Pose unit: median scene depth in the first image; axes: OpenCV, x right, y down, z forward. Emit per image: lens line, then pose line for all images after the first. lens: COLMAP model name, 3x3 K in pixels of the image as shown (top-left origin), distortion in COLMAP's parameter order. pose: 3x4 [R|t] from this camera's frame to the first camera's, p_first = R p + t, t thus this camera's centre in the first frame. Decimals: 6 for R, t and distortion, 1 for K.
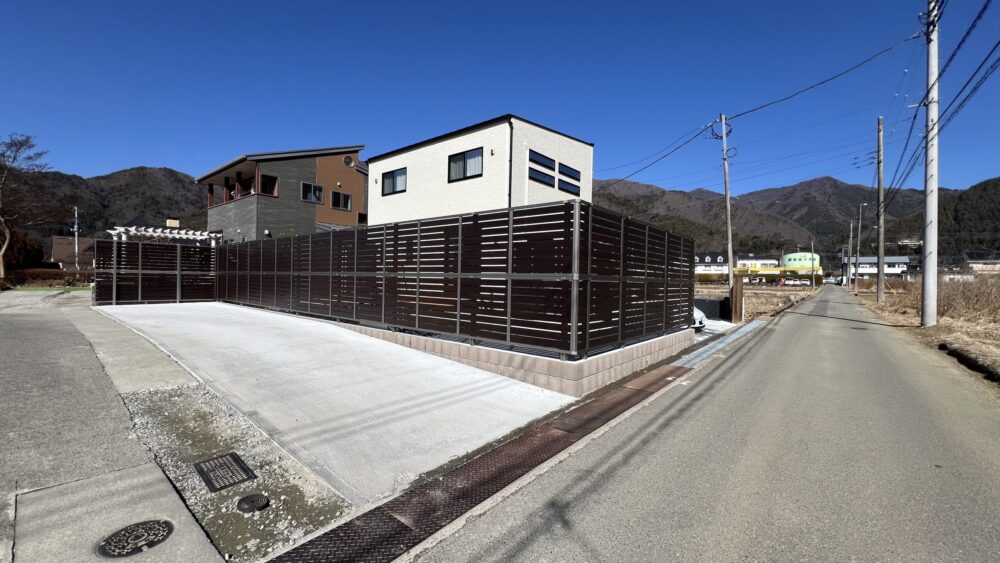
lens RADIAL K [[395.8, 0, 495.0], [0, 395.8, 280.6], [0, 0, 1]] dist [-0.003616, -0.000178]
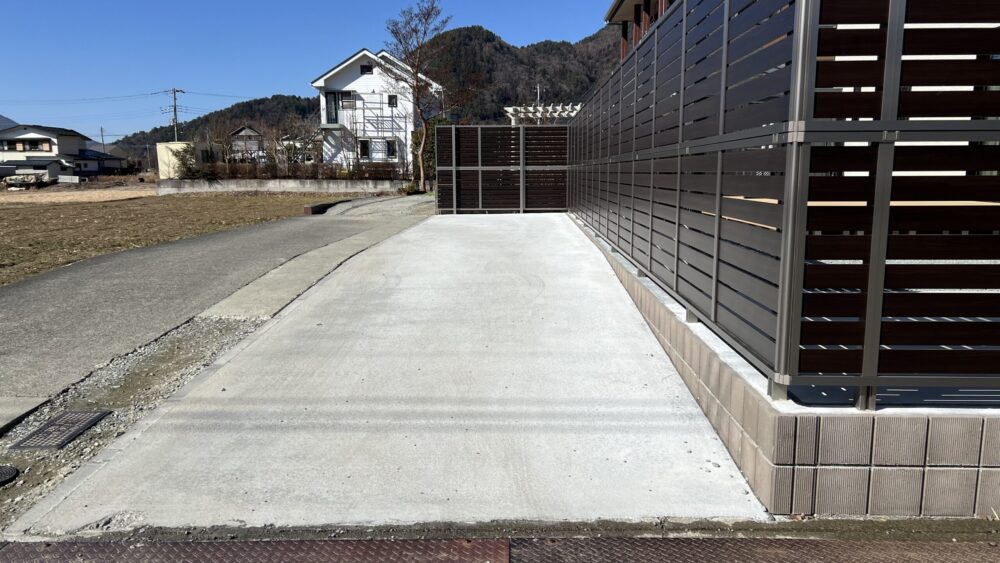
lens RADIAL K [[745.9, 0, 501.4], [0, 745.9, 287.0], [0, 0, 1]] dist [0.048235, -0.025761]
pose [[0.617586, 0.091250, -0.781192, 0.580450], [0.021102, 0.990967, 0.132436, 0.037457], [0.786221, -0.098275, 0.610081, 0.539428]]
